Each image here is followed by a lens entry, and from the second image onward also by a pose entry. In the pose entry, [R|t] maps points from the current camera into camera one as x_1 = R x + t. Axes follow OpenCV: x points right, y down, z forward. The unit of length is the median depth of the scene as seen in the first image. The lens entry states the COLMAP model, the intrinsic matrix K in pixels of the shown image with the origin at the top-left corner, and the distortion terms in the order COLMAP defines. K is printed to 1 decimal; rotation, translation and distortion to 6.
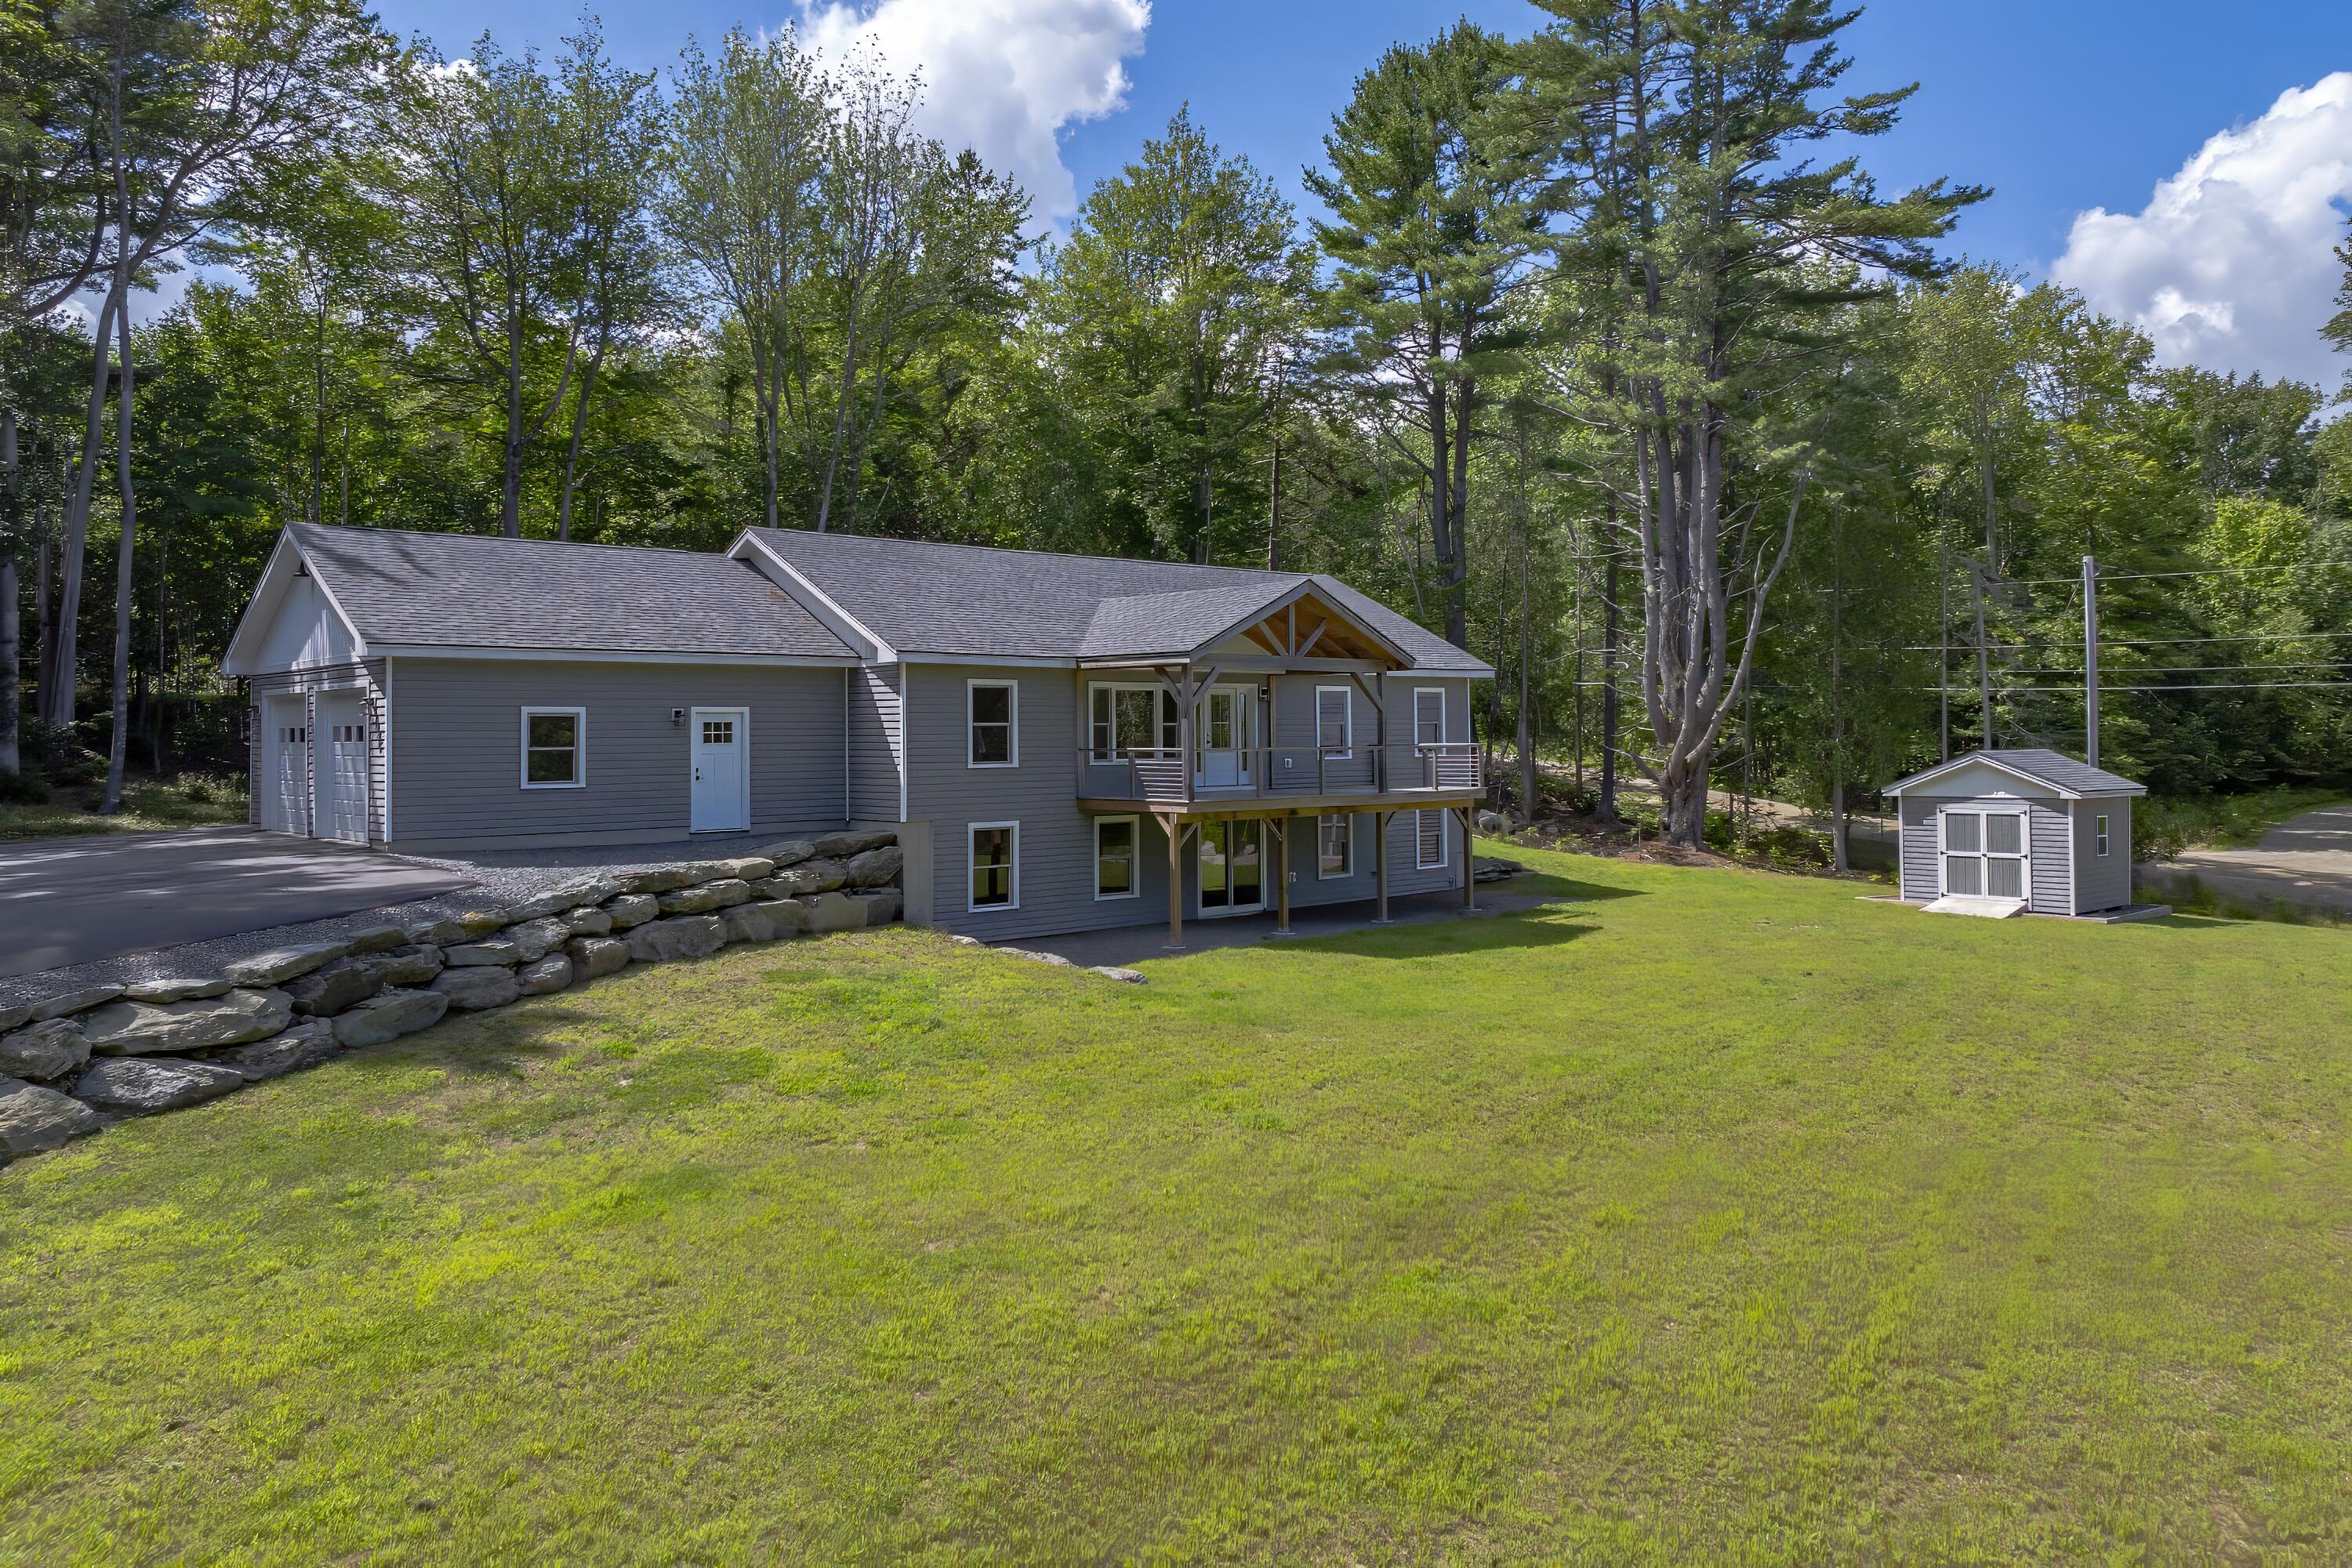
lens RADIAL K [[1620.3, 0, 1180.5], [0, 1620.3, 718.8], [0, 0, 1]] dist [-0.013173, 0.003159]
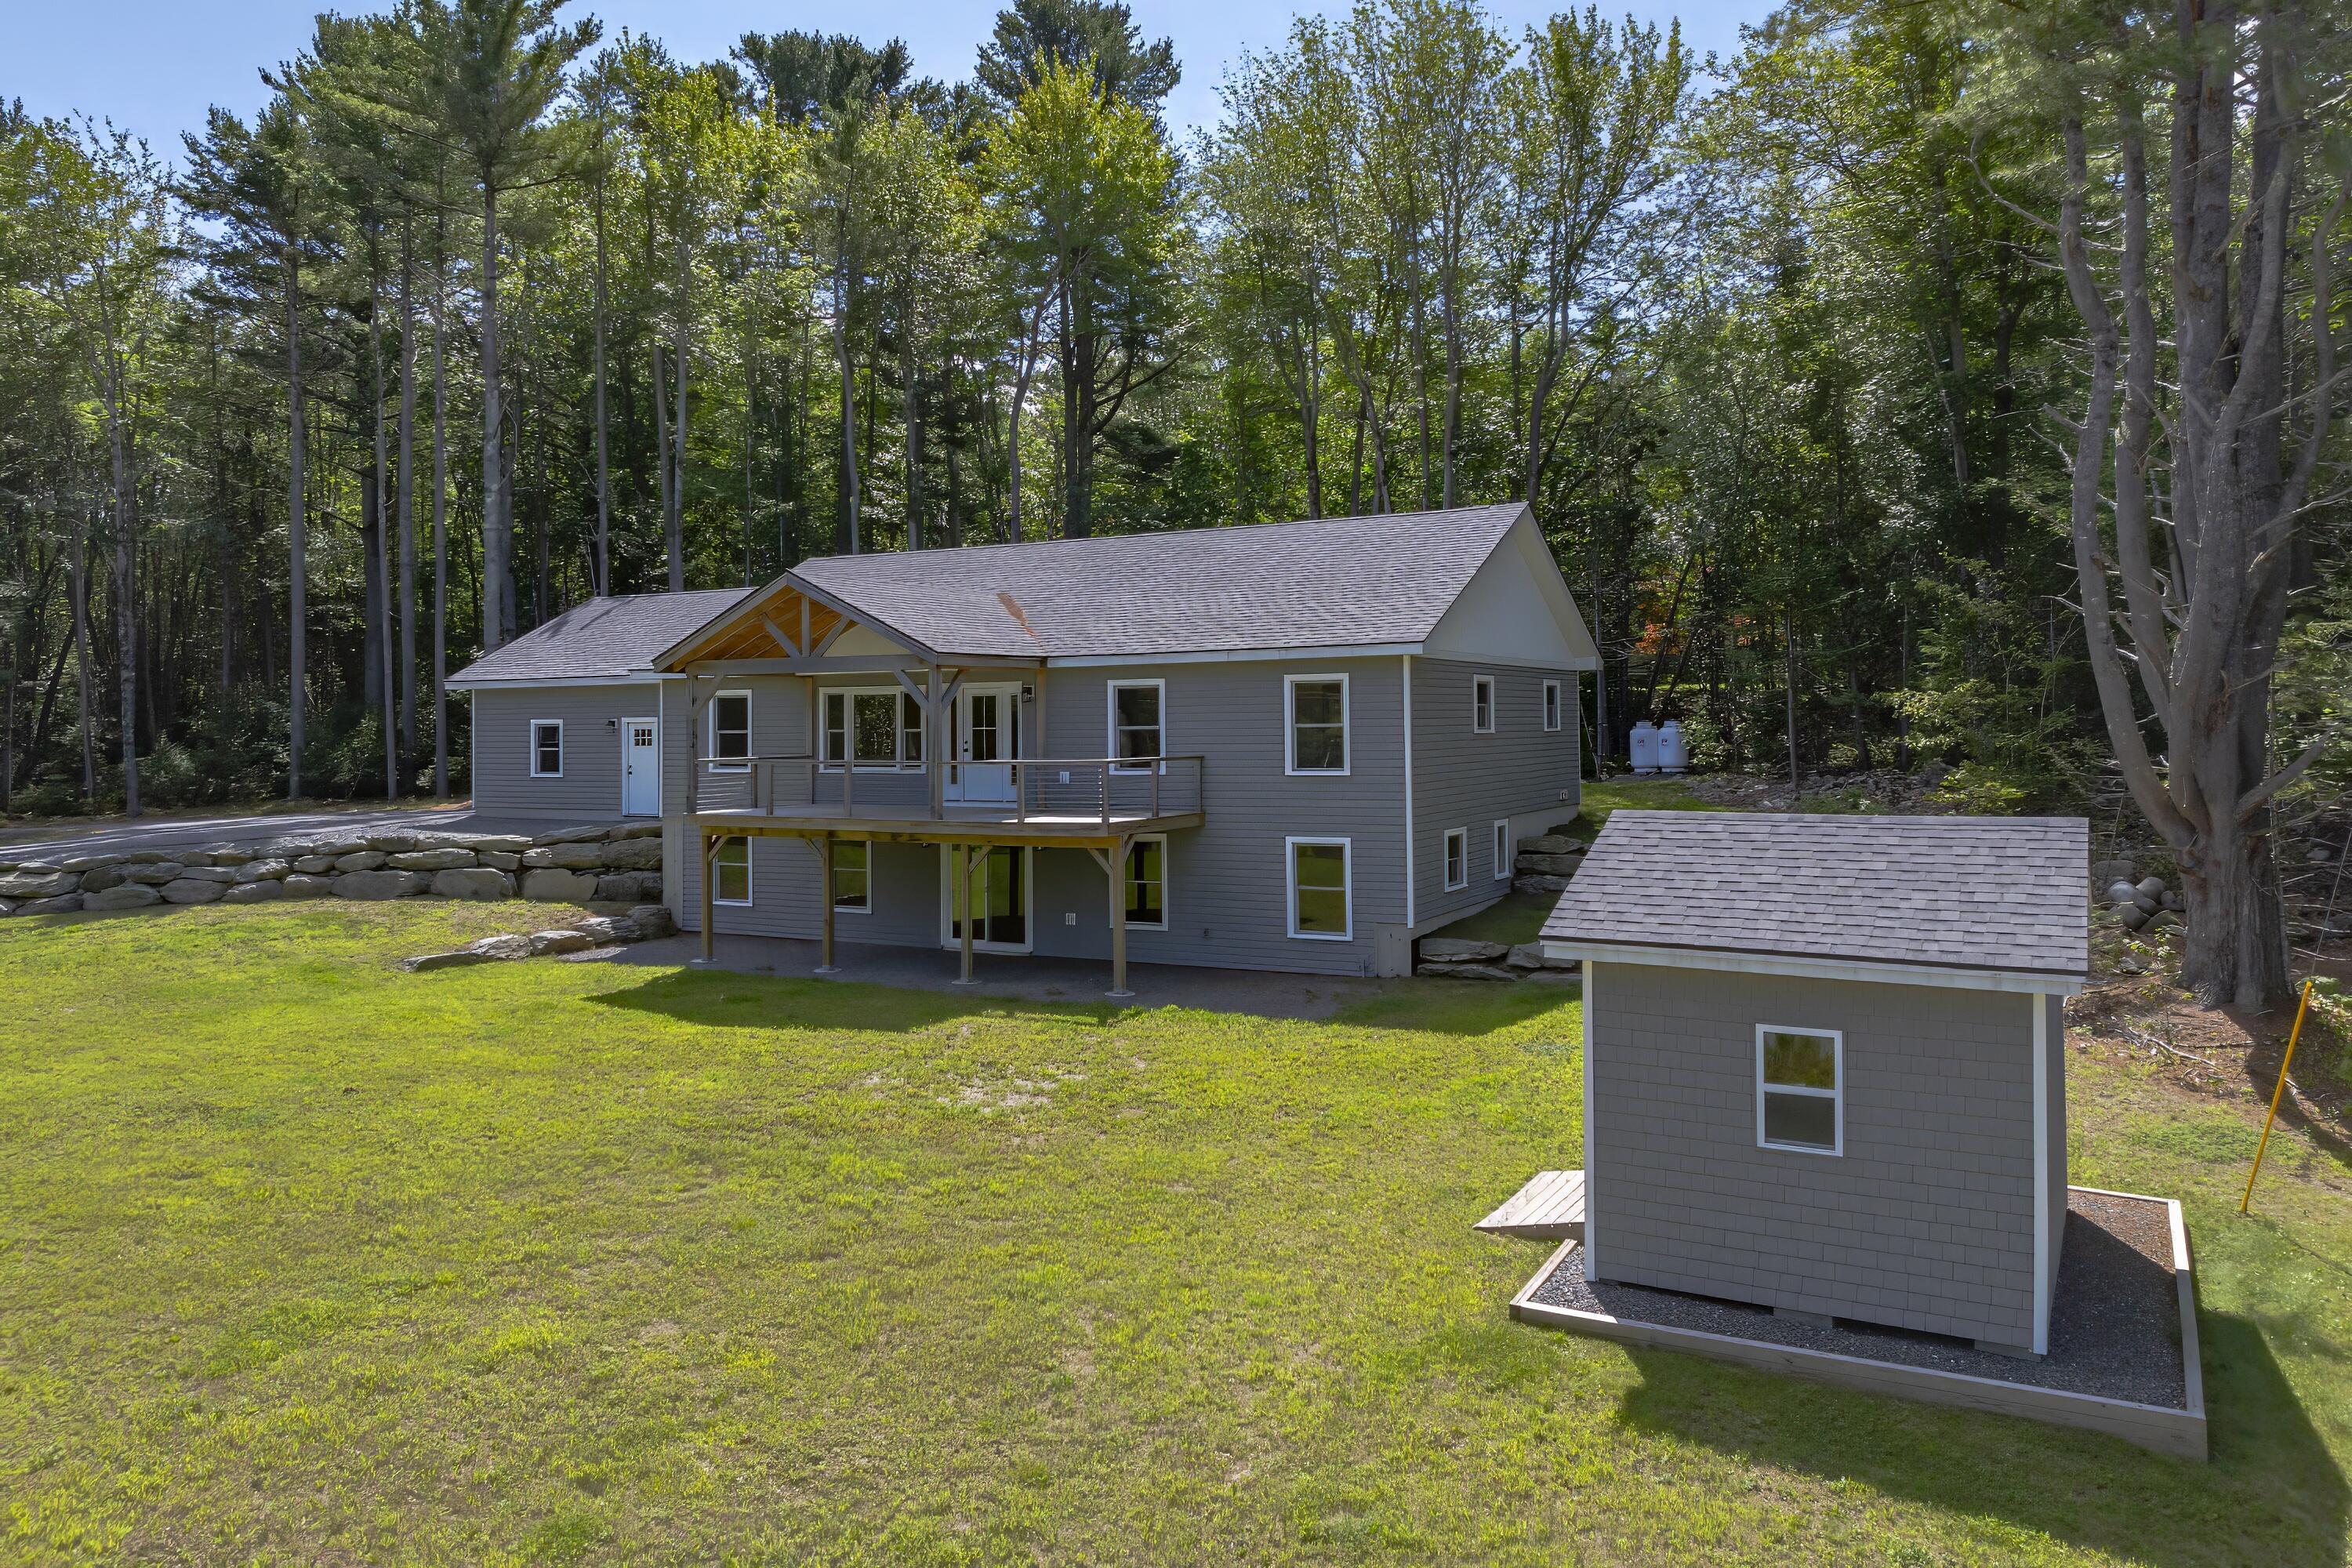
lens RADIAL K [[1620.3, 0, 1180.5], [0, 1620.3, 718.8], [0, 0, 1]] dist [-0.013173, 0.003159]
pose [[0.342609, -0.002953, -0.939473, 0.867555], [0.011575, 0.999932, 0.001078, -0.002416], [0.939407, -0.011244, 0.342620, 0.806050]]
